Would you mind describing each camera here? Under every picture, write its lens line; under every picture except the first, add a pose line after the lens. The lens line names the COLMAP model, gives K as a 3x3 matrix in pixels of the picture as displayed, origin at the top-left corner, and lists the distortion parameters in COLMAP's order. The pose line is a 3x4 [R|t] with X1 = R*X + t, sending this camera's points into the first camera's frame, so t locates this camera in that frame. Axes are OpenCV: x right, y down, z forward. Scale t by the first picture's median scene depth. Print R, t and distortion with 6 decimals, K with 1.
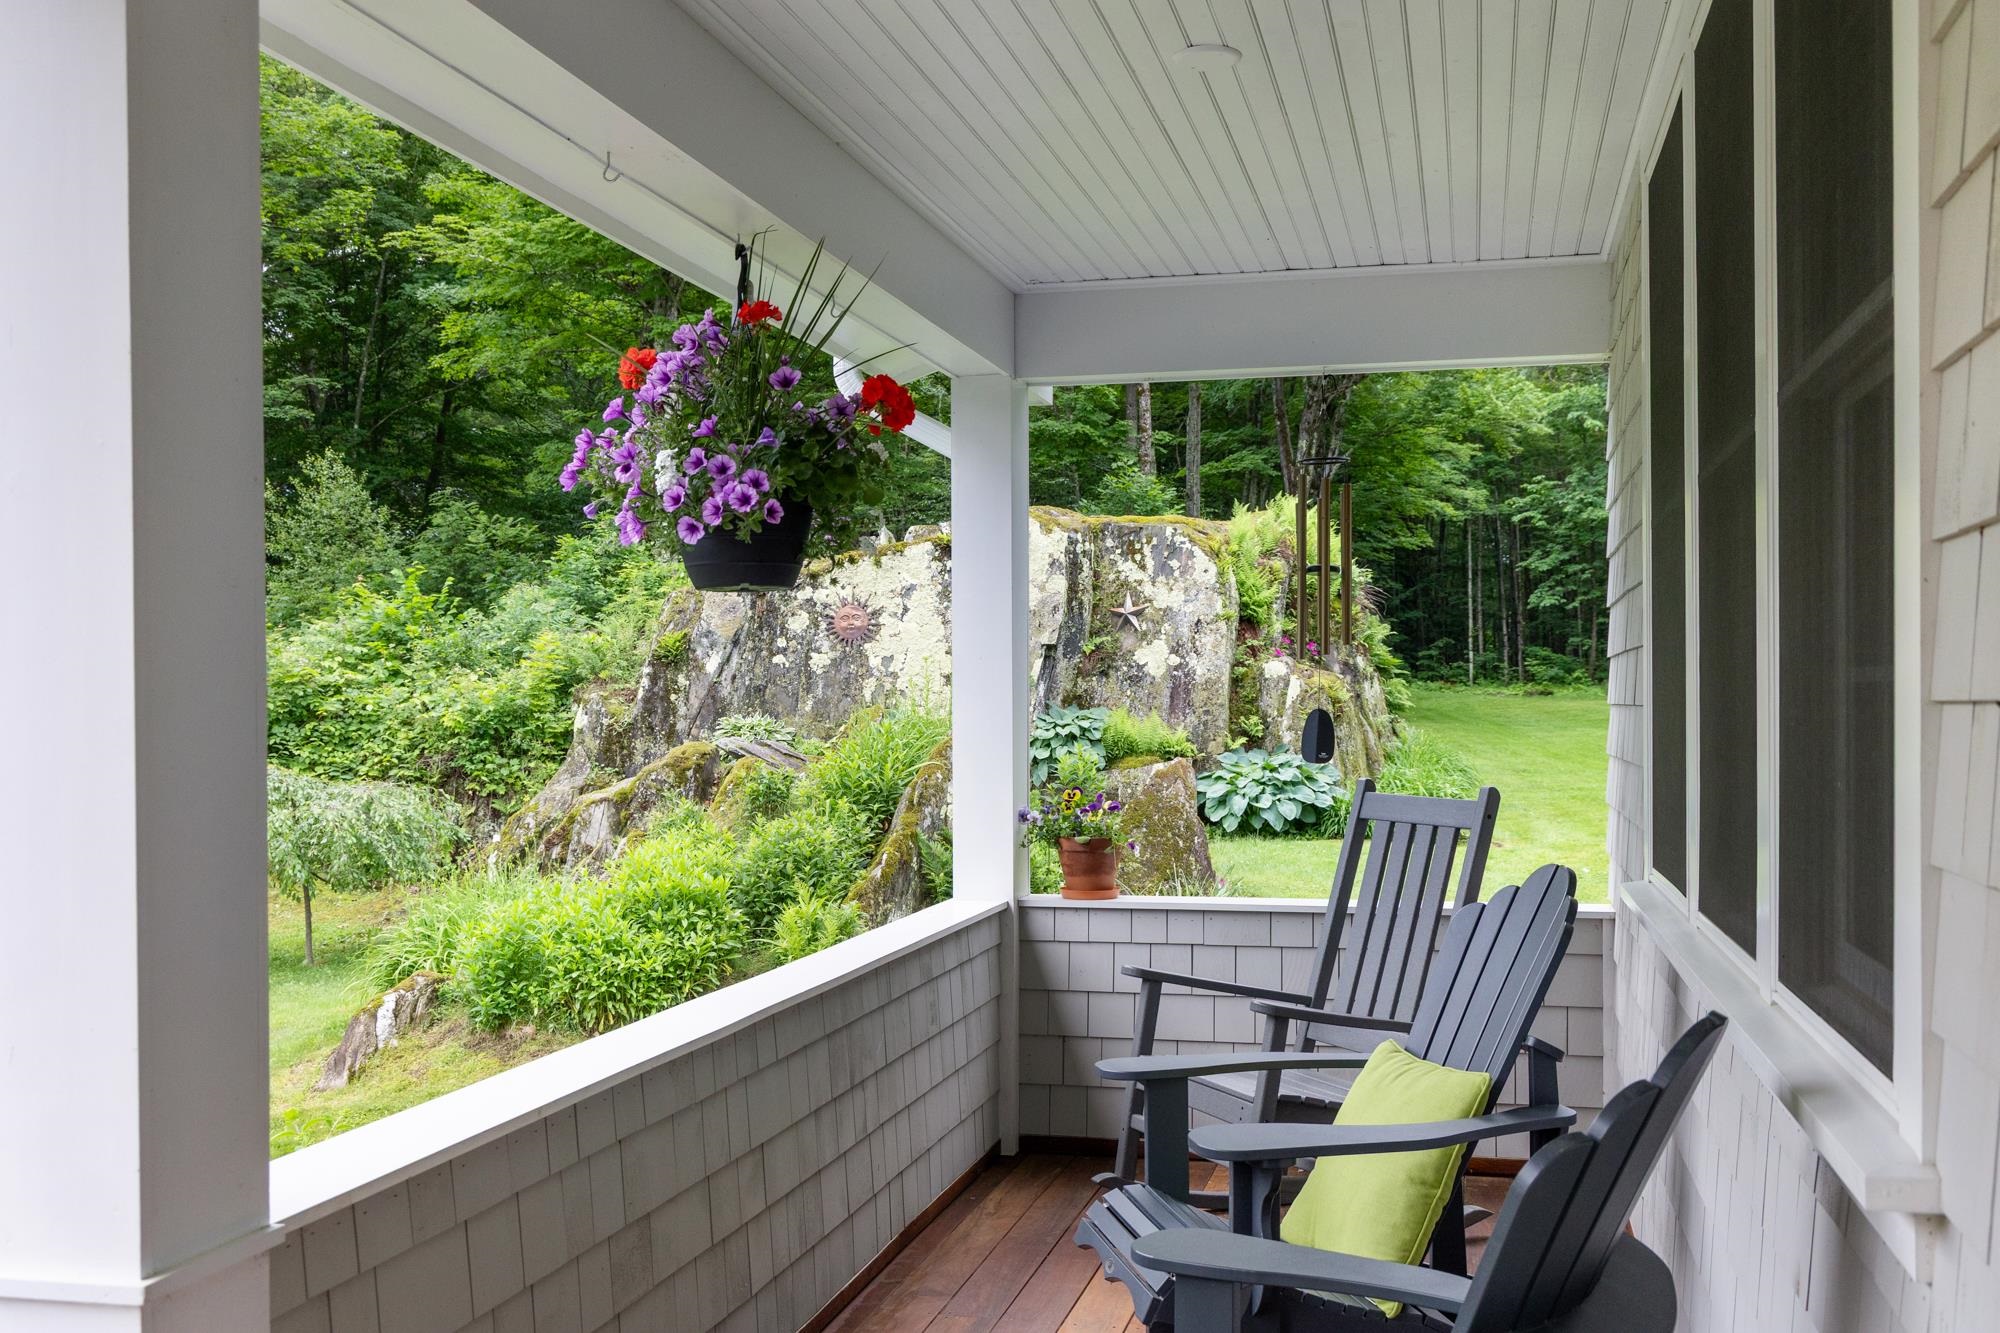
lens RADIAL K [[1926.2, 0, 1001.0], [0, 1926.2, 700.1], [0, 0, 1]] dist [0.011123, 0.008045]
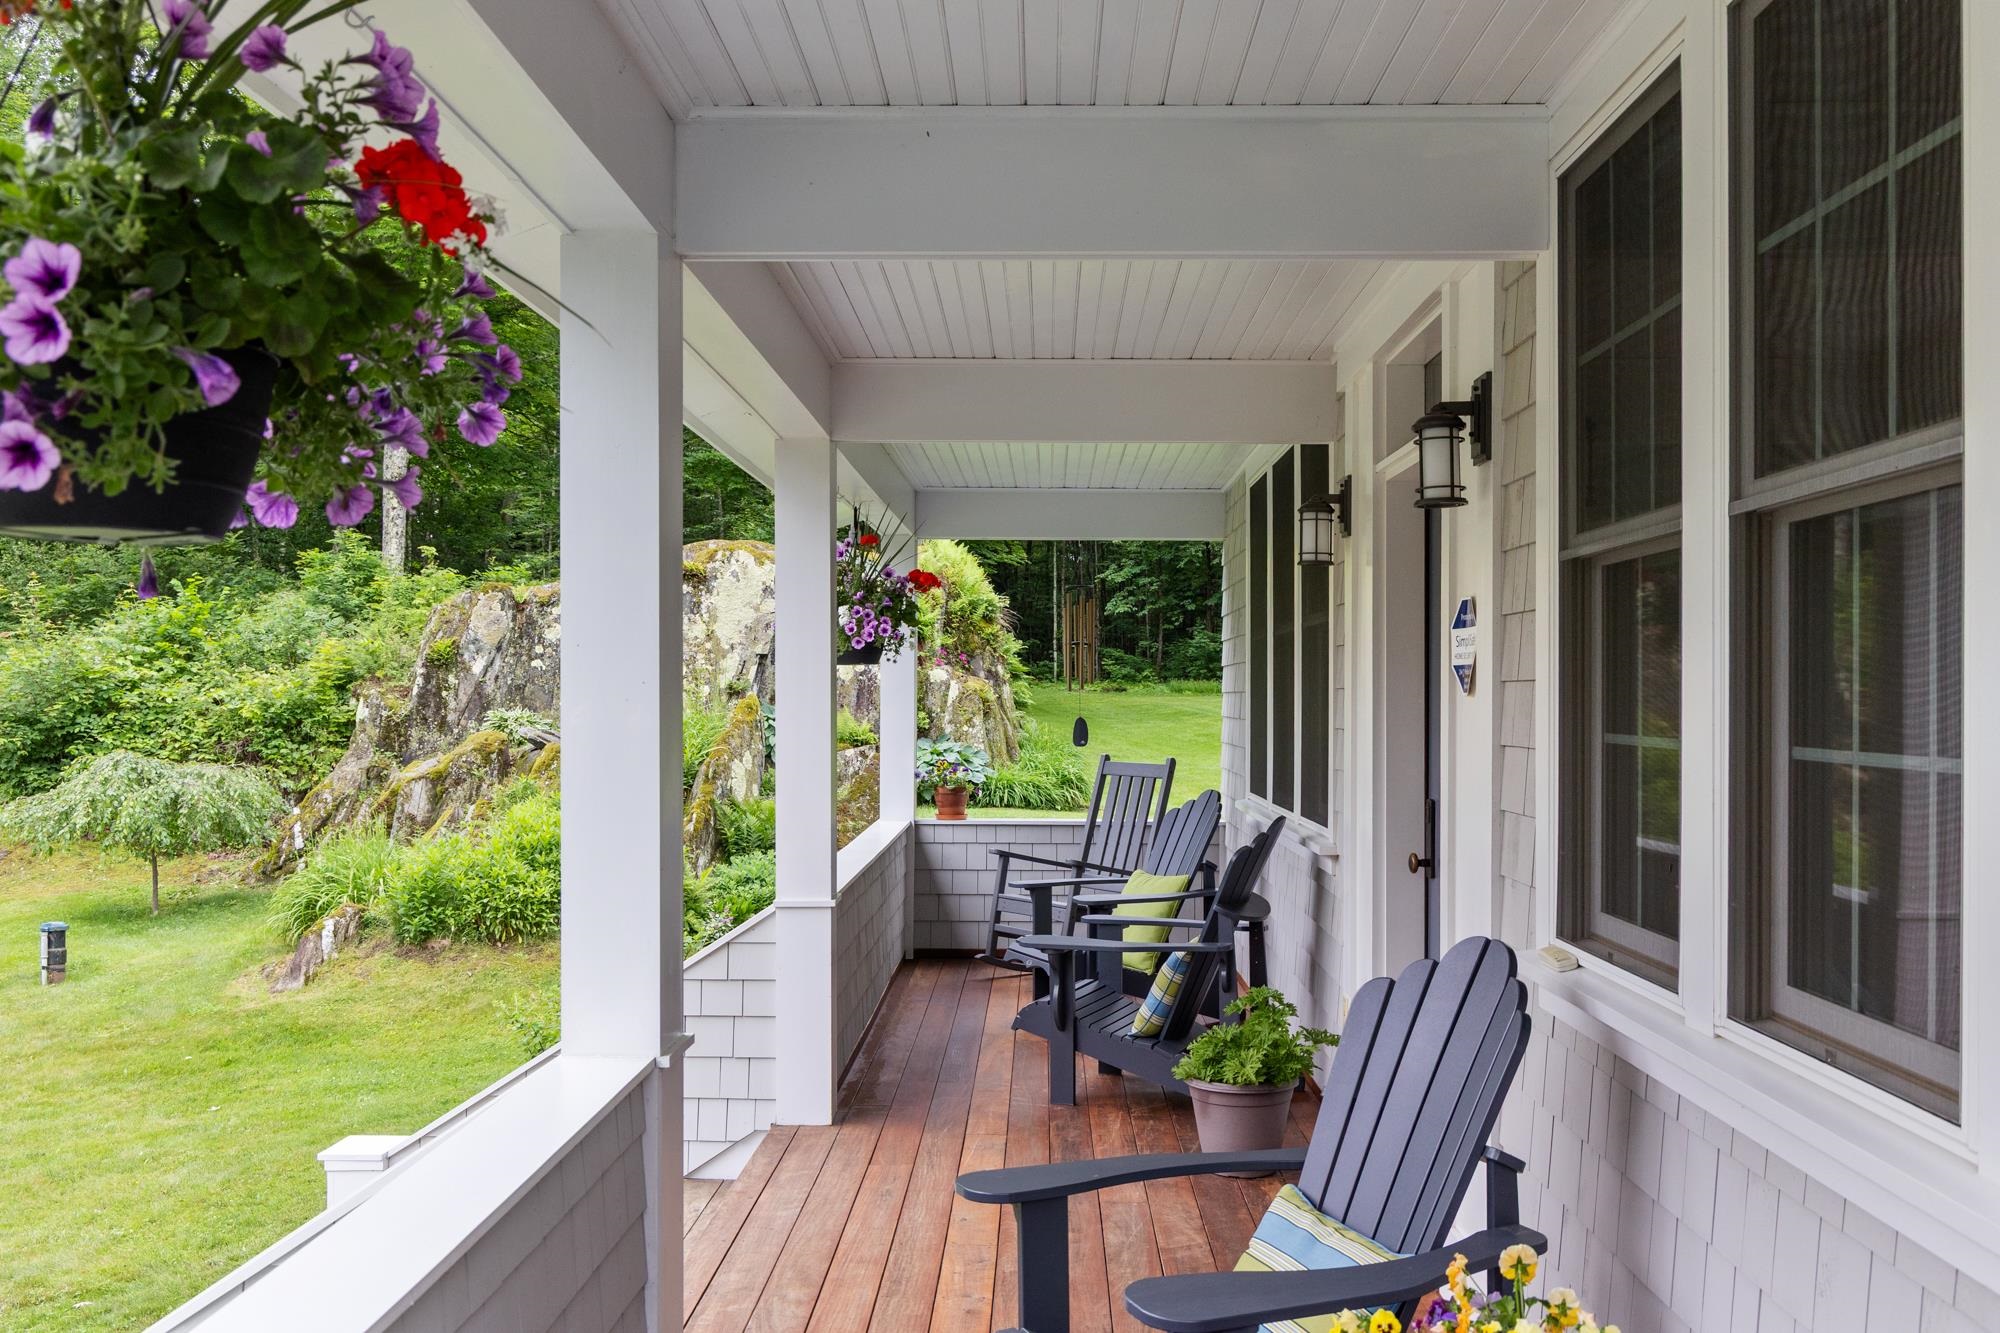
lens RADIAL K [[1823.0, 0, 1000.0], [0, 1823.0, 666.5], [0, 0, 1]] dist [0.002264, 0.005892]
pose [[0.977152, 0.011049, 0.212253, -0.073261], [-0.008184, 0.999863, -0.014374, -0.004866], [-0.212383, 0.012308, 0.977109, -0.186283]]
